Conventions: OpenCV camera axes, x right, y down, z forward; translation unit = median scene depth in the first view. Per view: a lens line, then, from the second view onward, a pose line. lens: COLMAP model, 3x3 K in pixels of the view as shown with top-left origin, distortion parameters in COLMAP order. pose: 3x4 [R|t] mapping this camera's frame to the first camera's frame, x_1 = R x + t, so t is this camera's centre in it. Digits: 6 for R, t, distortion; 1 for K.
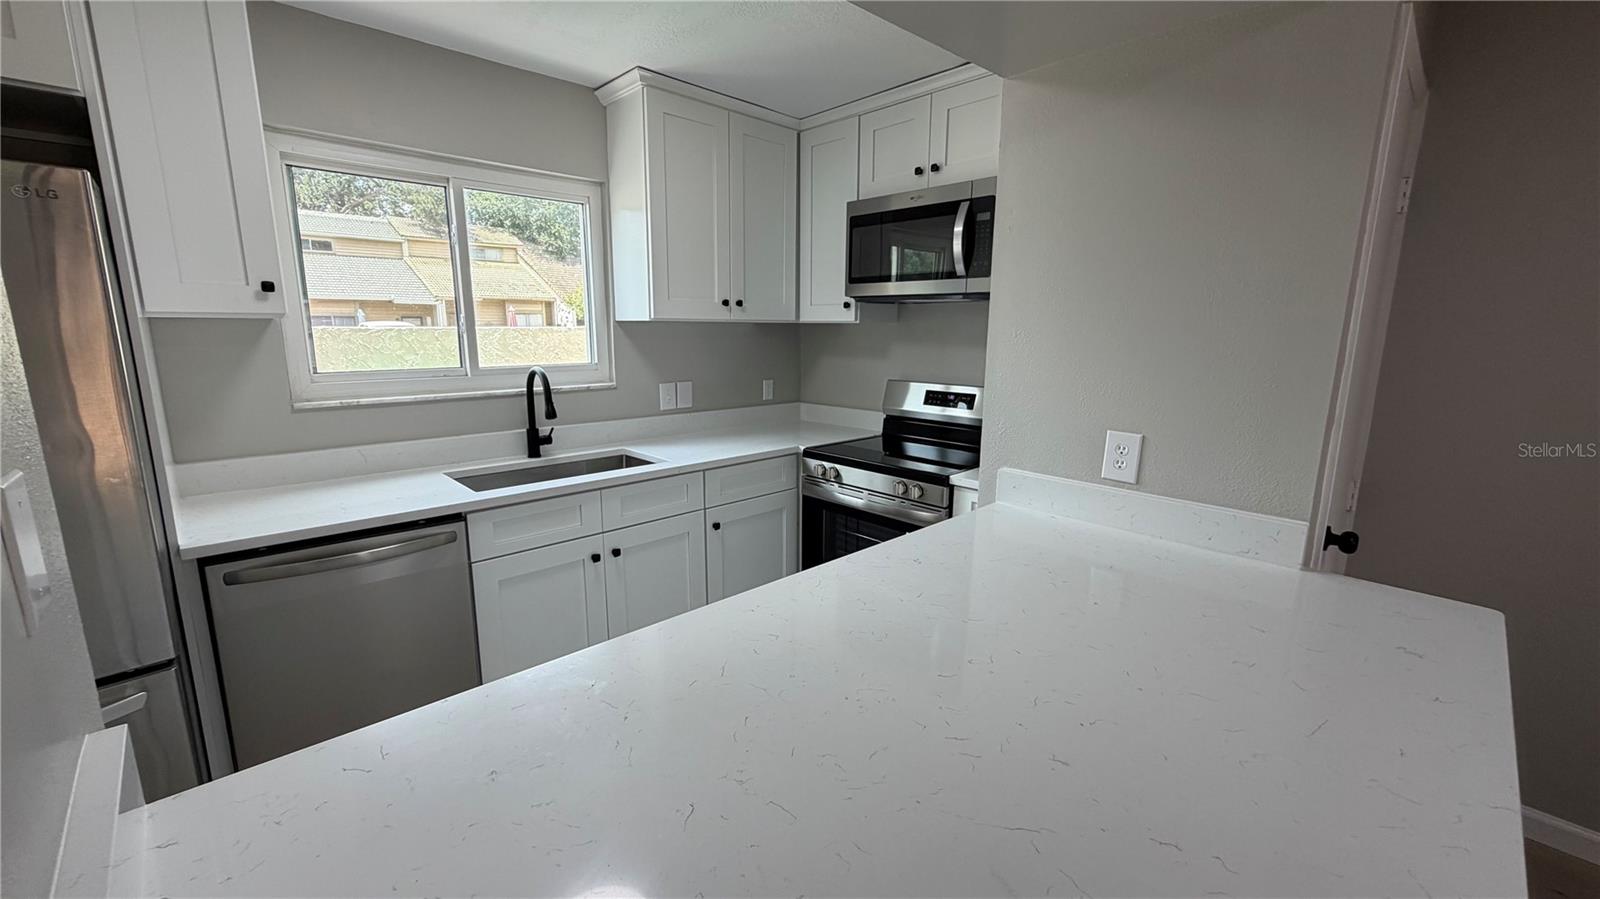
lens RADIAL K [[638.5, 0, 793.3], [0, 638.5, 448.2], [0, 0, 1]] dist [-0.000754, 0.000457]
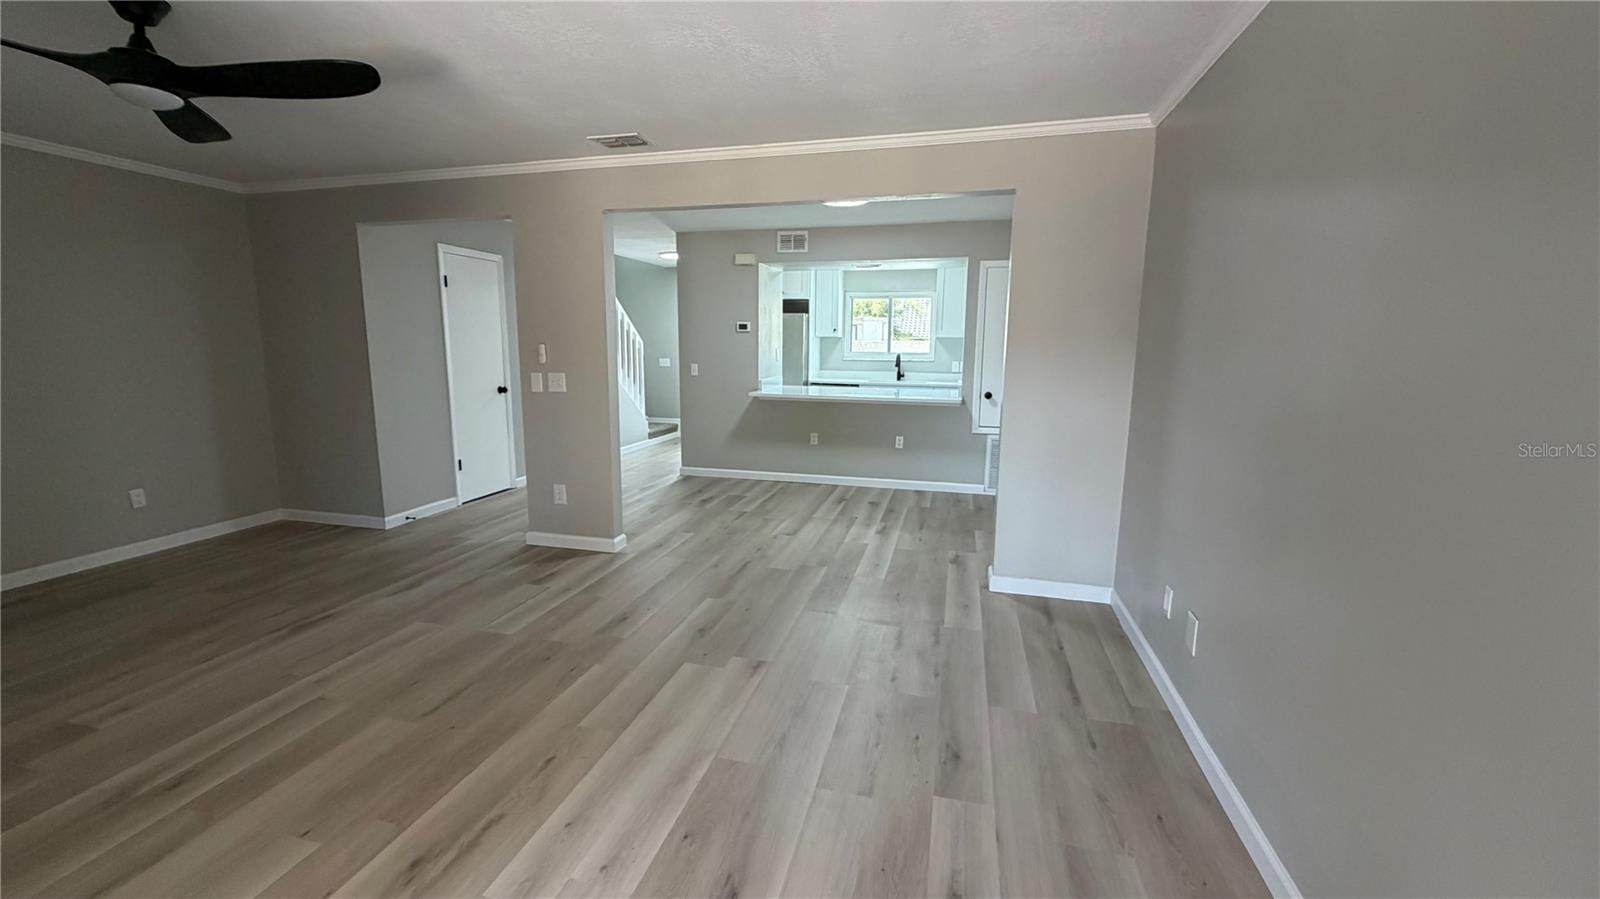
lens RADIAL K [[638.5, 0, 793.3], [0, 638.5, 448.2], [0, 0, 1]] dist [-0.000754, 0.000457]
pose [[0.525897, 0.137574, -0.839349, 1.977961], [-0.168160, 0.984171, 0.055950, 0.248509], [0.833760, 0.111721, 0.540706, -1.078736]]
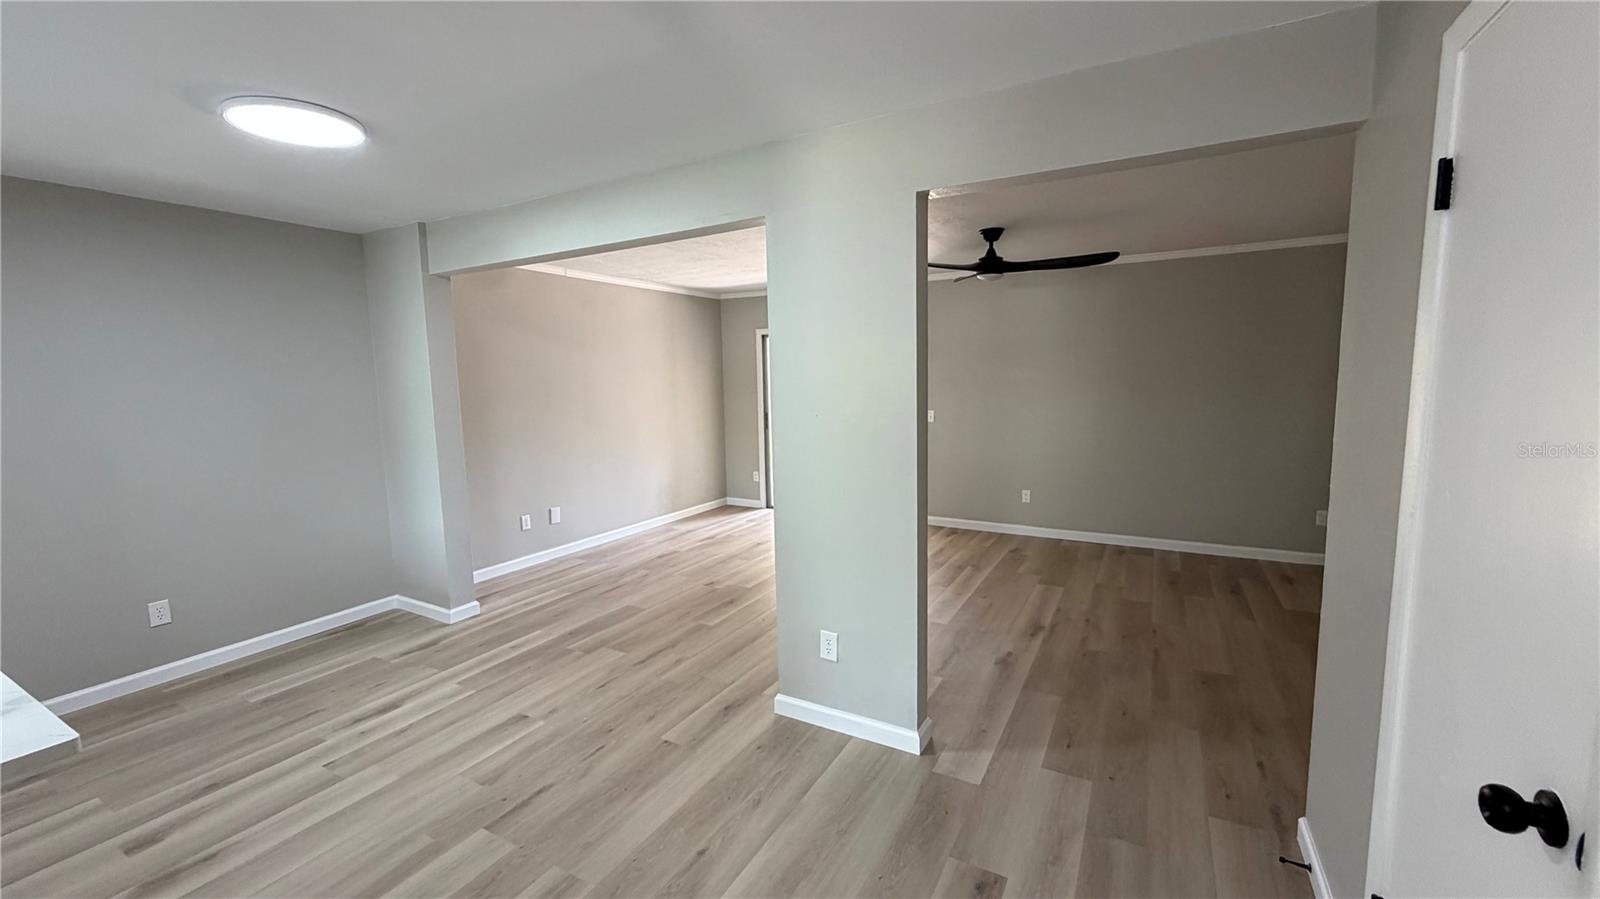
lens RADIAL K [[637.1, 0, 798.4], [0, 637.1, 450.4], [0, 0, 1]] dist [-0.001263, 0.000136]
pose [[-0.296903, -0.111527, 0.948372, -0.508077], [0.200238, 0.963804, 0.176029, 0.050239], [-0.933677, 0.242163, -0.263825, -0.398975]]
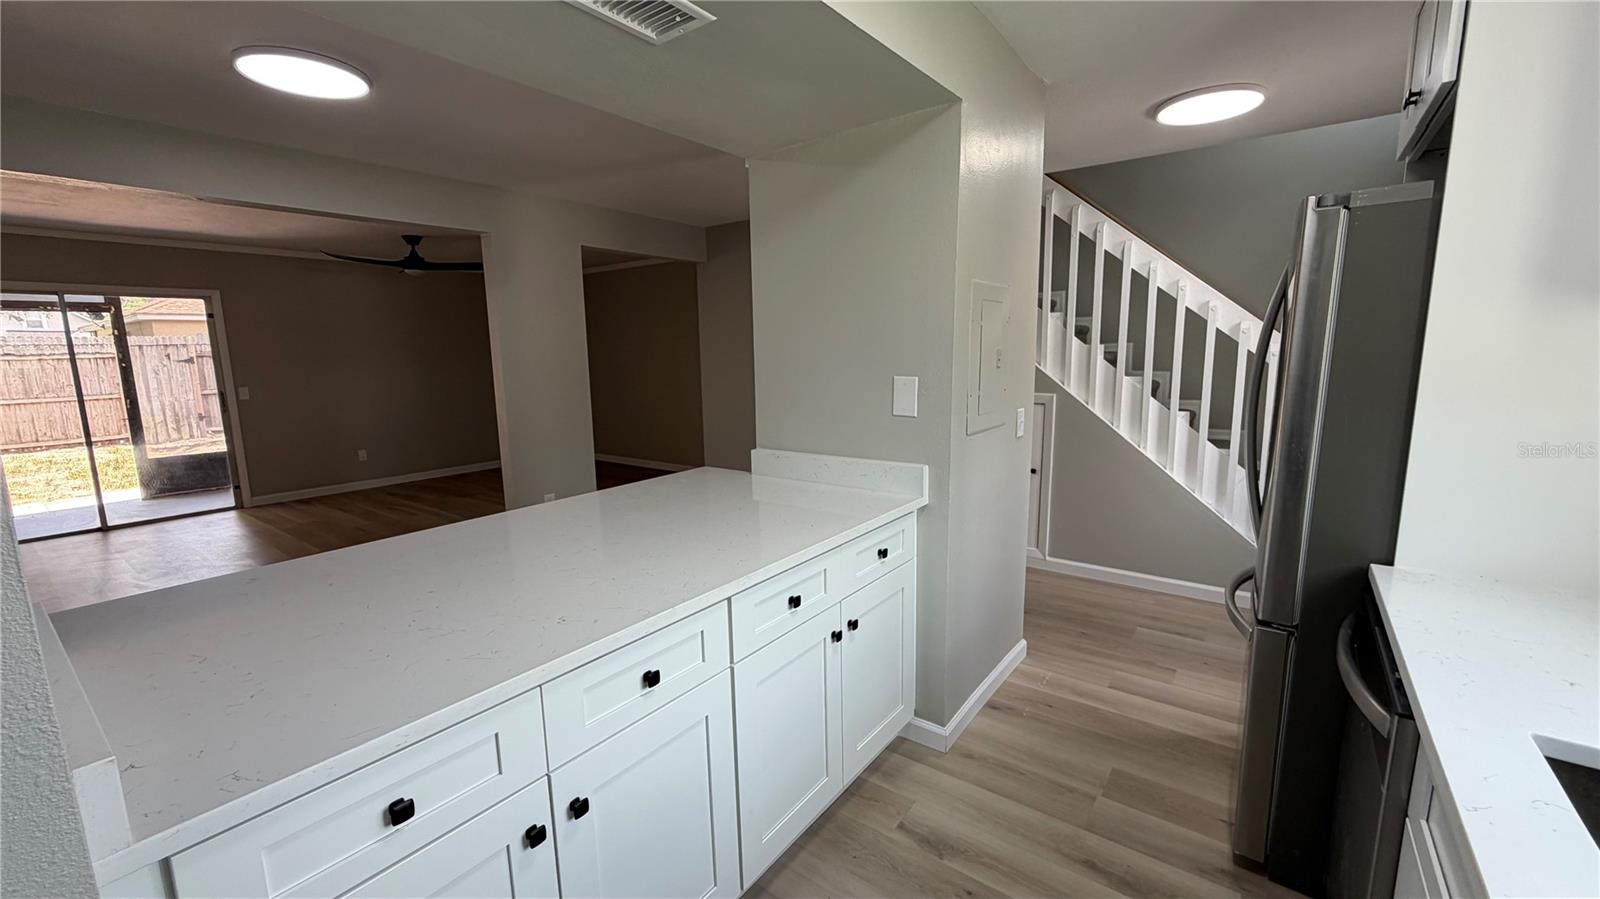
lens RADIAL K [[638.5, 0, 793.3], [0, 638.5, 448.2], [0, 0, 1]] dist [-0.000754, 0.000457]
pose [[-0.986913, 0.038613, -0.156560, 0.019991], [-0.017165, 0.940234, 0.340097, -0.175983], [0.160335, 0.338334, -0.927266, 0.948598]]
